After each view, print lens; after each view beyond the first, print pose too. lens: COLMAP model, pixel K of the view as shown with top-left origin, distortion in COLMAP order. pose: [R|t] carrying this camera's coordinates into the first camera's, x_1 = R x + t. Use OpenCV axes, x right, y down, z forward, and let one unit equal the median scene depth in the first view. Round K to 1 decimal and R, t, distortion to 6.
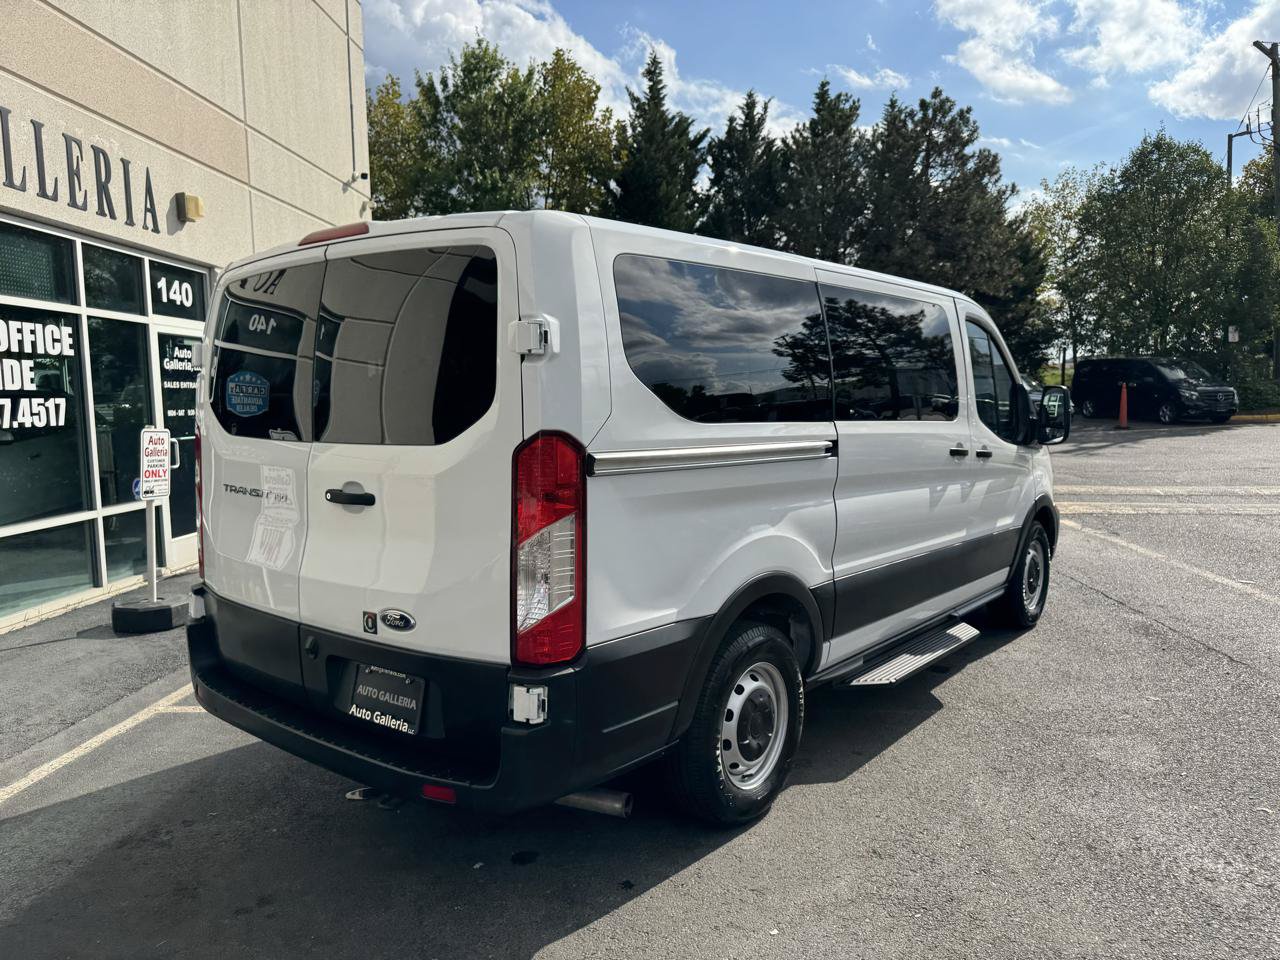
lens RADIAL K [[917.7, 0, 658.5], [0, 917.7, 478.0], [0, 0, 1]] dist [0.022905, -0.029162]
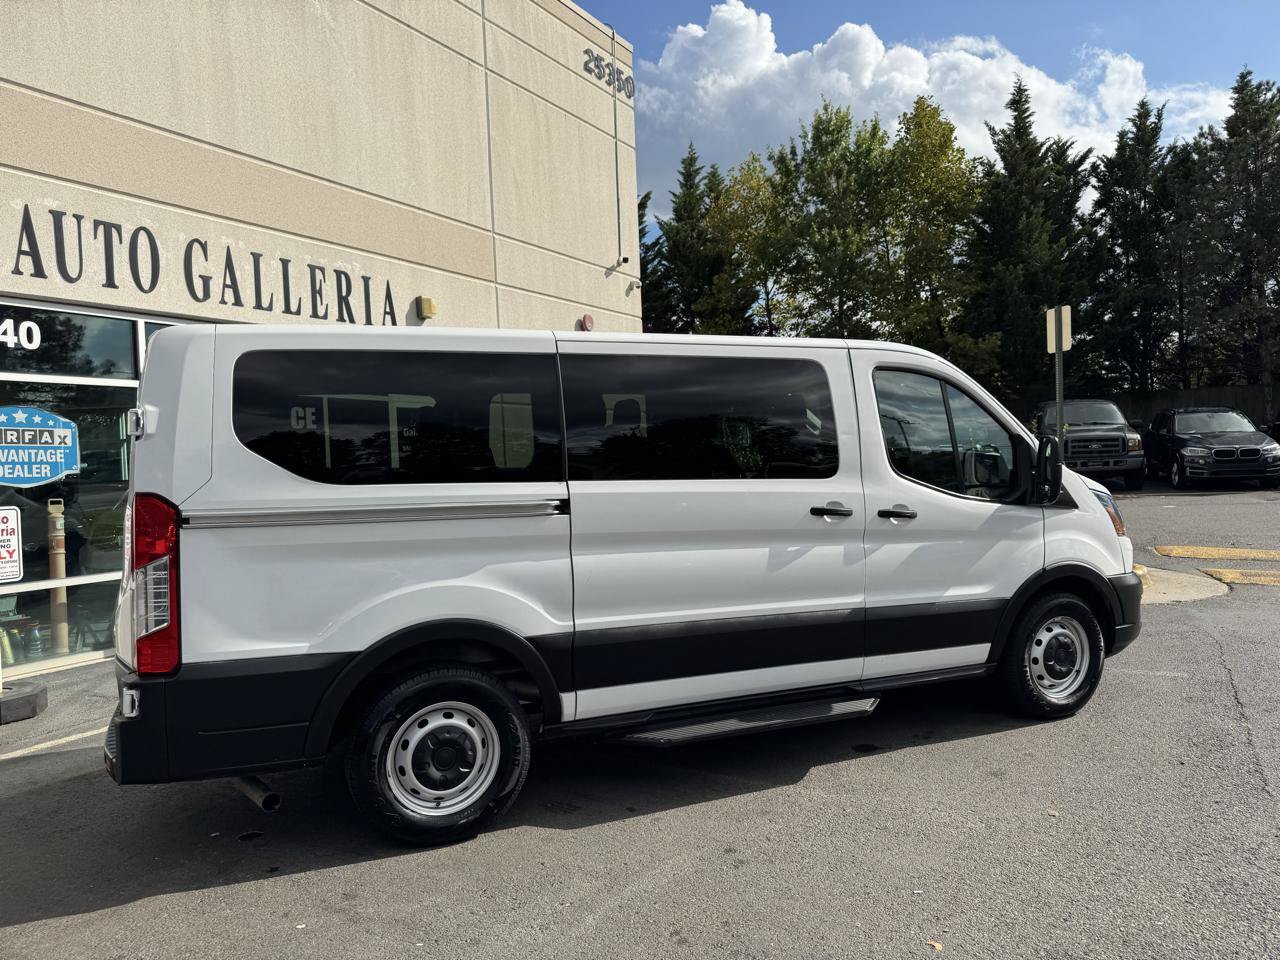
lens RADIAL K [[917.7, 0, 655.4], [0, 917.7, 480.6], [0, 0, 1]] dist [0.022905, -0.029162]
pose [[0.887197, -0.002076, -0.461386, 0.398145], [-0.021702, 0.998695, -0.046224, -0.008268], [0.460880, 0.051023, 0.885995, 0.058069]]
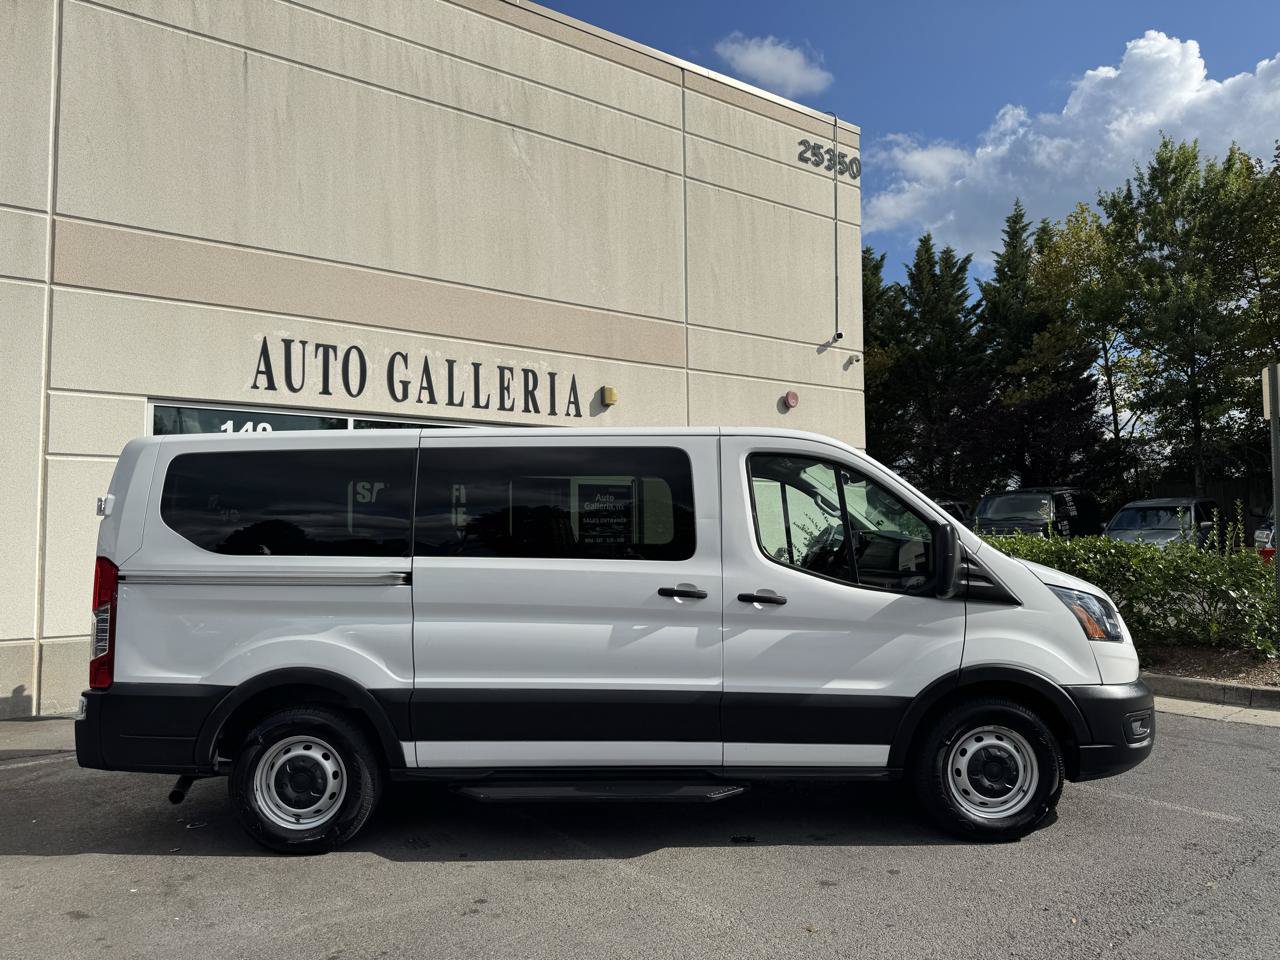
lens RADIAL K [[917.7, 0, 652.6], [0, 917.7, 478.2], [0, 0, 1]] dist [0.022905, -0.029162]
pose [[0.620854, -0.043213, -0.782735, 0.710003], [-0.065458, 0.992135, -0.106694, -0.029113], [0.781189, 0.117478, 0.613142, 0.248357]]
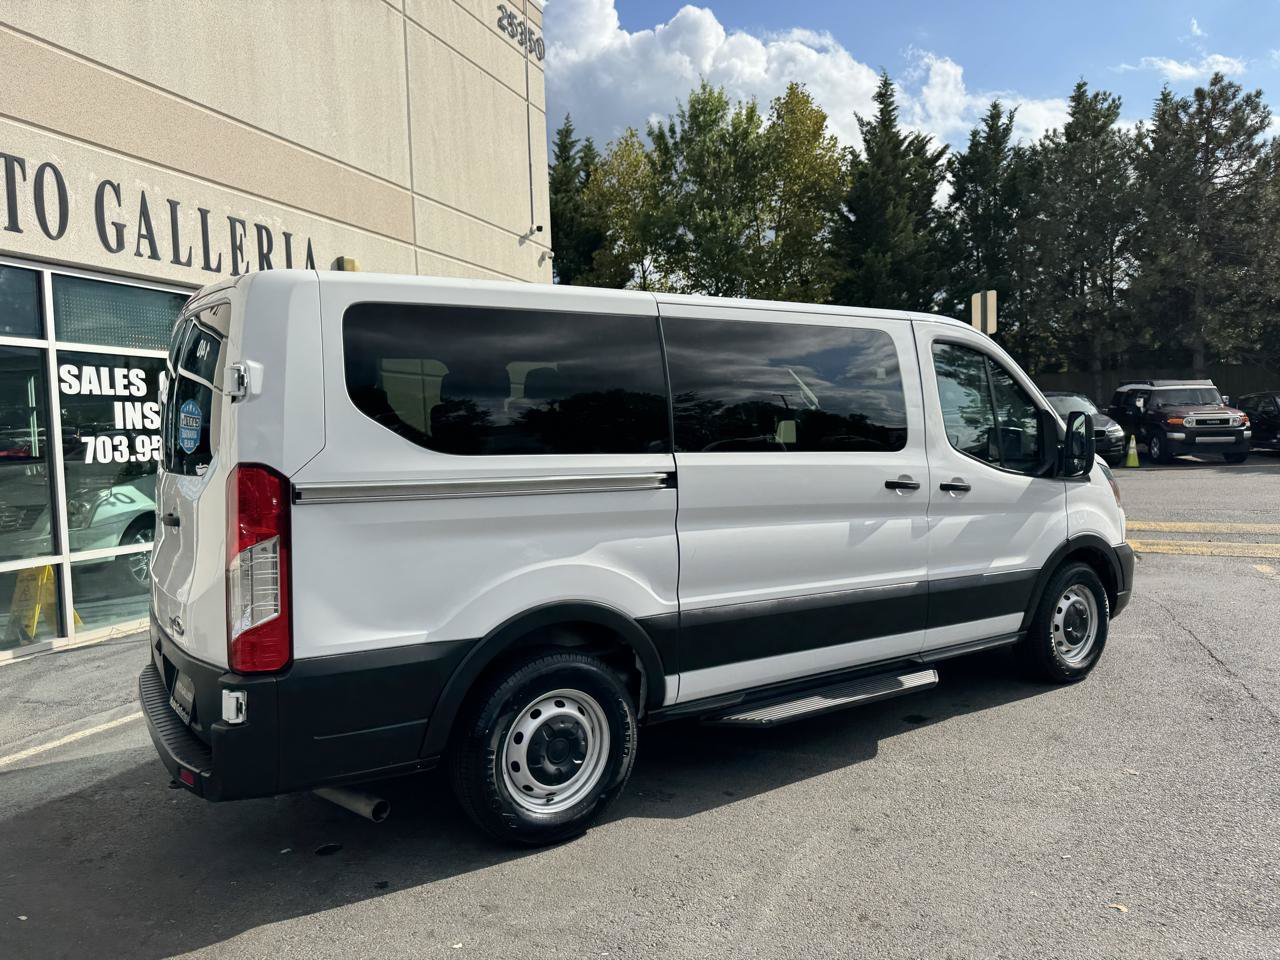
lens RADIAL K [[917.7, 0, 657.1], [0, 917.7, 480.2], [0, 0, 1]] dist [0.022905, -0.029162]
pose [[0.953582, 0.005722, -0.301078, 0.245404], [-0.014588, 0.999523, -0.027207, -0.002441], [0.300779, 0.030336, 0.953211, 0.023893]]
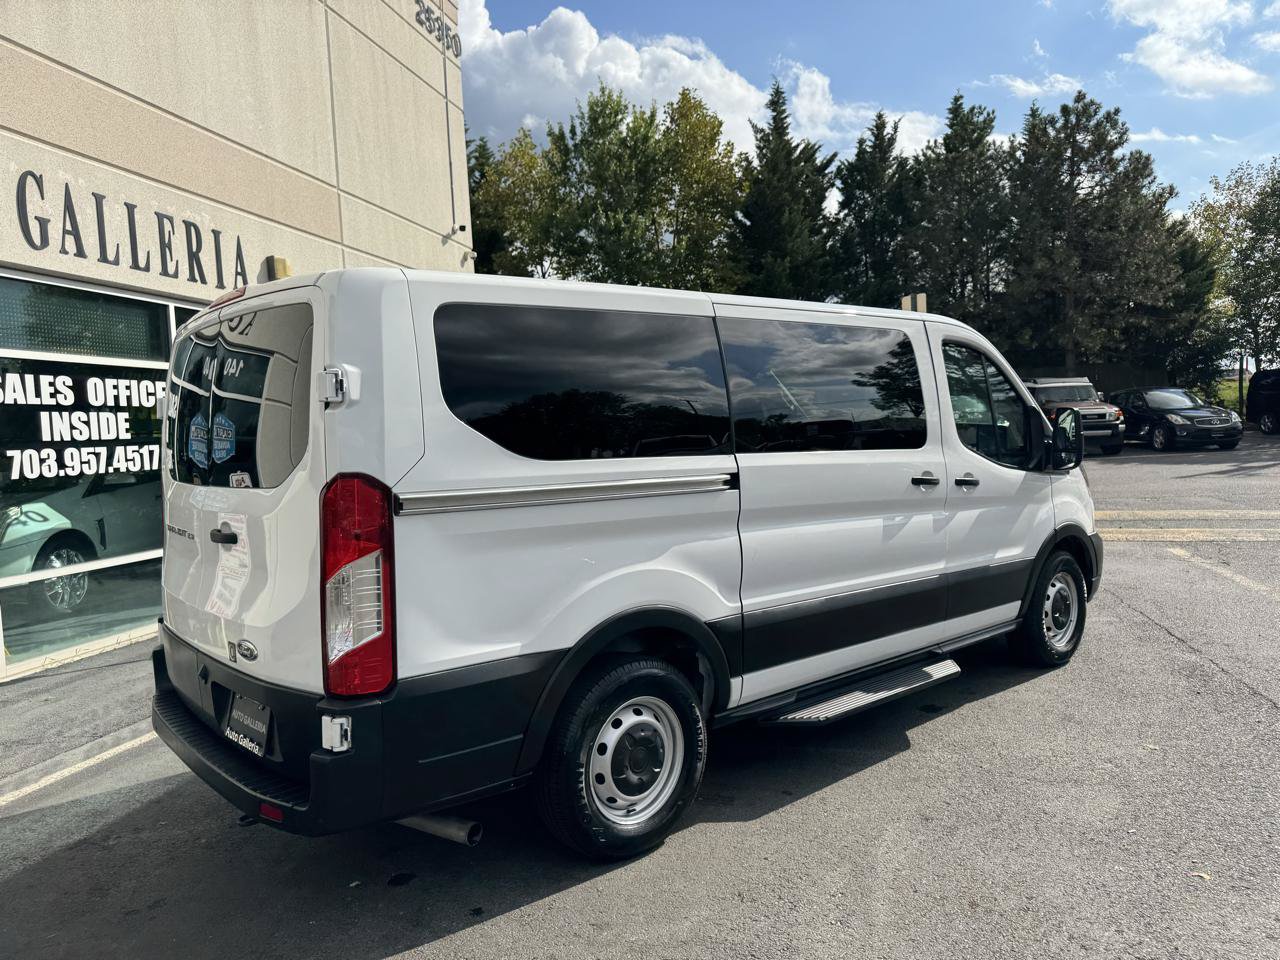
lens RADIAL K [[917.7, 0, 656.7], [0, 917.7, 478.8], [0, 0, 1]] dist [0.022905, -0.029162]
pose [[0.983923, -0.018361, -0.177647, 0.146726], [0.012914, 0.999412, -0.031774, -0.002204], [0.178126, 0.028969, 0.983581, 0.005073]]
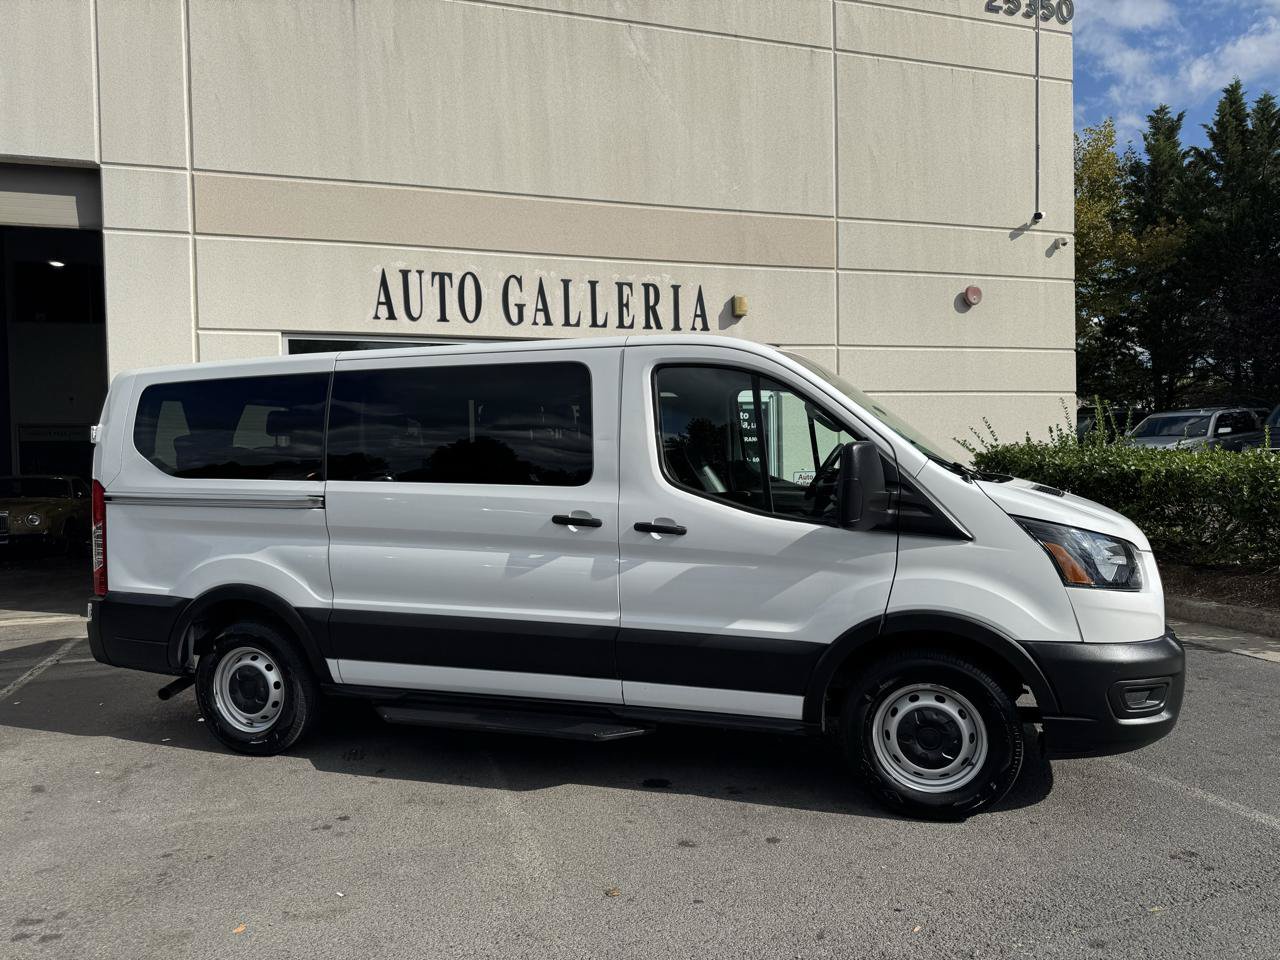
lens RADIAL K [[917.7, 0, 637.0], [0, 917.7, 488.8], [0, 0, 1]] dist [0.022905, -0.029162]
pose [[0.338044, 0.037459, -0.940385, 0.784785], [-0.067567, 0.997595, 0.015450, -0.051152], [0.938702, 0.058317, 0.339762, 0.502995]]
